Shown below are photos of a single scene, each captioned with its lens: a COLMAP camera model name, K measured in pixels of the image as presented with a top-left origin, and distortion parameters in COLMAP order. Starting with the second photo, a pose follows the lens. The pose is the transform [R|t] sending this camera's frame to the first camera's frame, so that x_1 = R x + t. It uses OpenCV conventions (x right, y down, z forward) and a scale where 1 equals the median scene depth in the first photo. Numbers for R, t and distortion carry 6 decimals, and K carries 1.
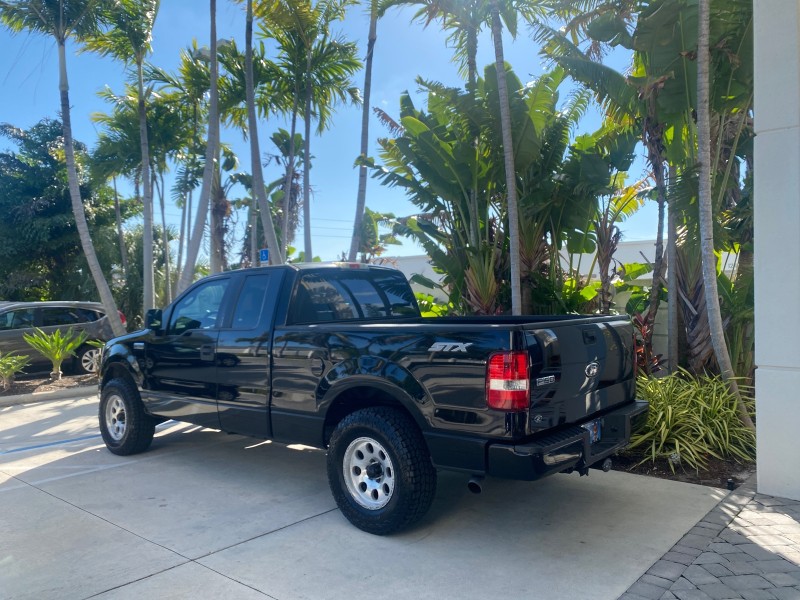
lens RADIAL K [[614.6, 0, 399.0], [0, 614.6, 299.2], [0, 0, 1]] dist [0.008449, -0.006728]
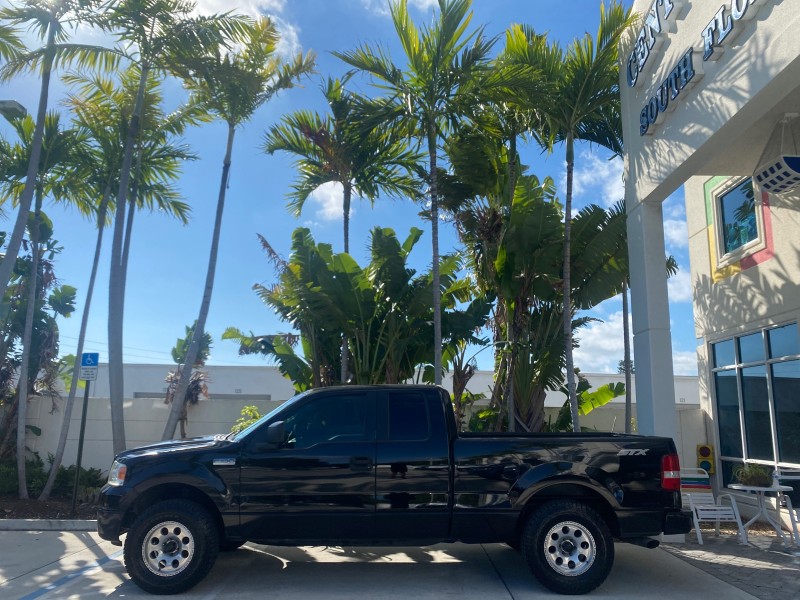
lens RADIAL K [[613.9, 0, 400.0], [0, 613.9, 298.4], [0, 0, 1]] dist [0.006487, -0.003737]
pose [[0.757877, 0.146887, 0.635647, -0.704532], [-0.023453, 0.979829, -0.198459, 0.008853], [-0.651976, 0.135500, 0.746034, 0.079714]]
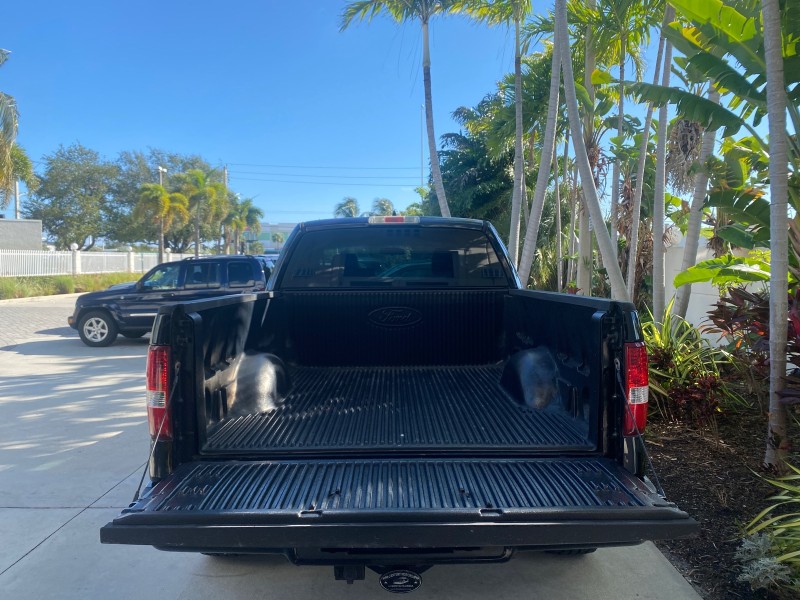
lens RADIAL K [[612.7, 0, 400.8], [0, 612.7, 297.6], [0, 0, 1]] dist [0.010535, -0.004737]
pose [[0.660425, 0.055703, -0.748823, 0.389008], [-0.009875, 0.997803, 0.065516, -0.004651], [0.750827, -0.035874, 0.659524, 0.356379]]
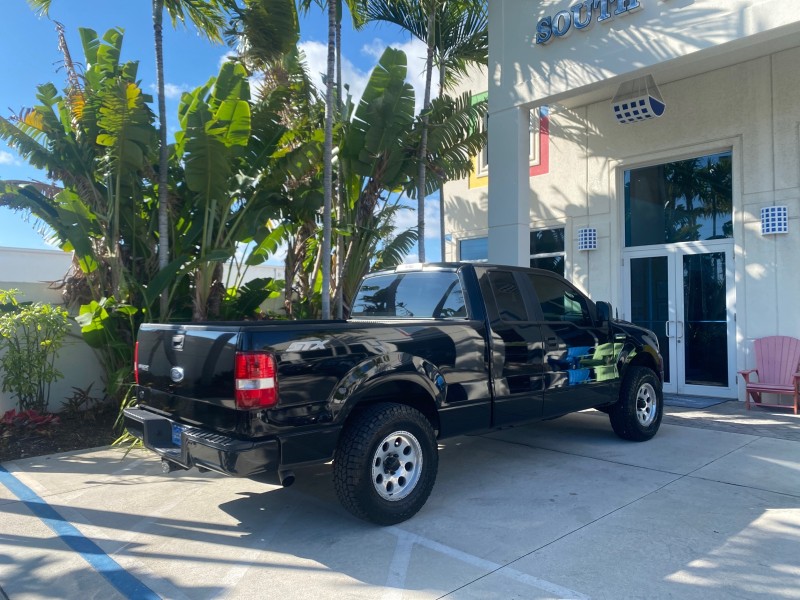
lens RADIAL K [[612.7, 0, 400.8], [0, 612.7, 297.6], [0, 0, 1]] dist [0.010535, -0.004737]
pose [[0.094838, 0.034387, 0.994899, -0.916121], [0.001434, 0.999397, -0.034679, 0.026999], [-0.995492, 0.004716, 0.094731, 0.755227]]
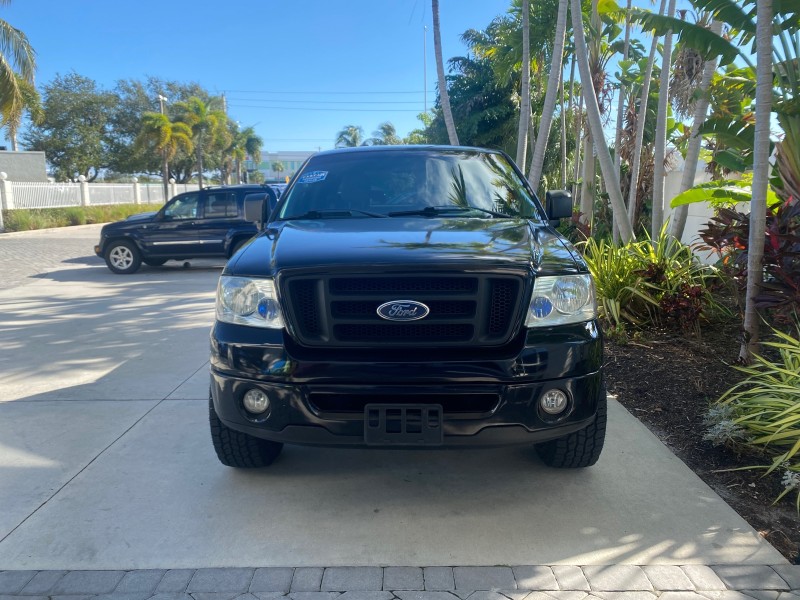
lens RADIAL K [[613.4, 0, 401.5], [0, 613.4, 293.7], [0, 0, 1]] dist [0.004522, -0.000858]
pose [[0.659253, 0.129190, -0.740740, 0.435598], [0.002016, 0.984822, 0.173554, -0.002183], [0.751919, -0.115909, 0.648987, 0.285277]]
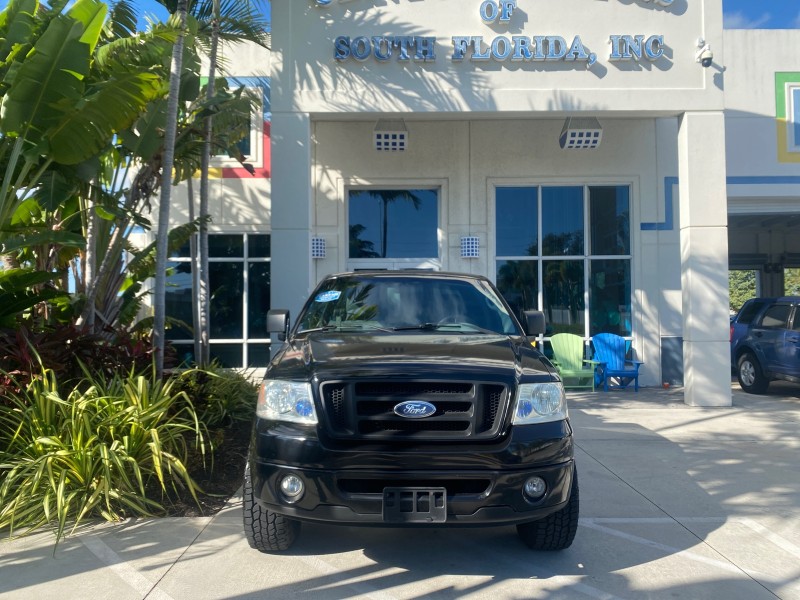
lens RADIAL K [[608.7, 0, 399.5], [0, 608.7, 296.9], [0, 0, 1]] dist [0.073748, -0.106473]
pose [[-0.657421, 0.033046, 0.752799, -0.718598], [0.007561, 0.999277, -0.037263, 0.021429], [-0.753486, -0.018806, -0.657195, 1.325397]]
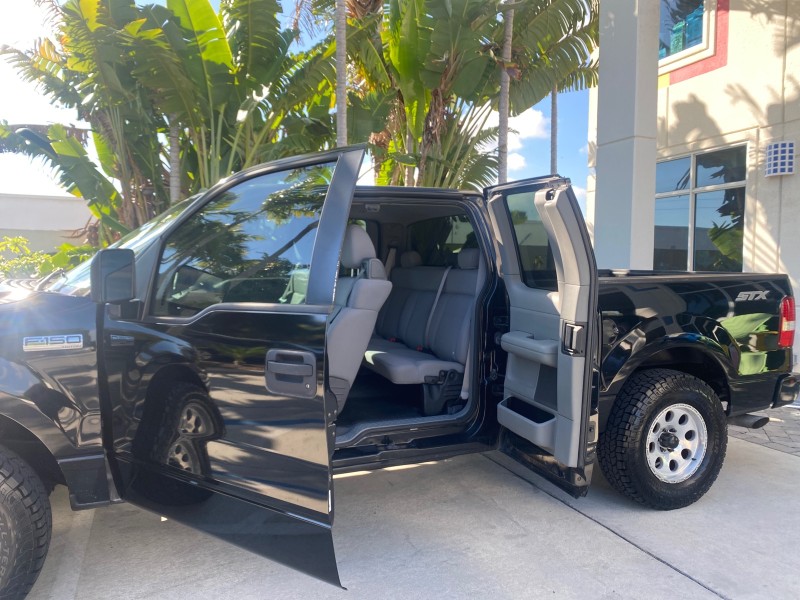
lens RADIAL K [[608.7, 0, 399.5], [0, 608.7, 296.9], [0, 0, 1]] dist [0.073748, -0.106473]
pose [[0.463583, -0.029849, 0.885551, -0.552409], [-0.013535, 0.999077, 0.040762, 0.022616], [-0.885950, -0.030882, 0.462751, 0.517092]]
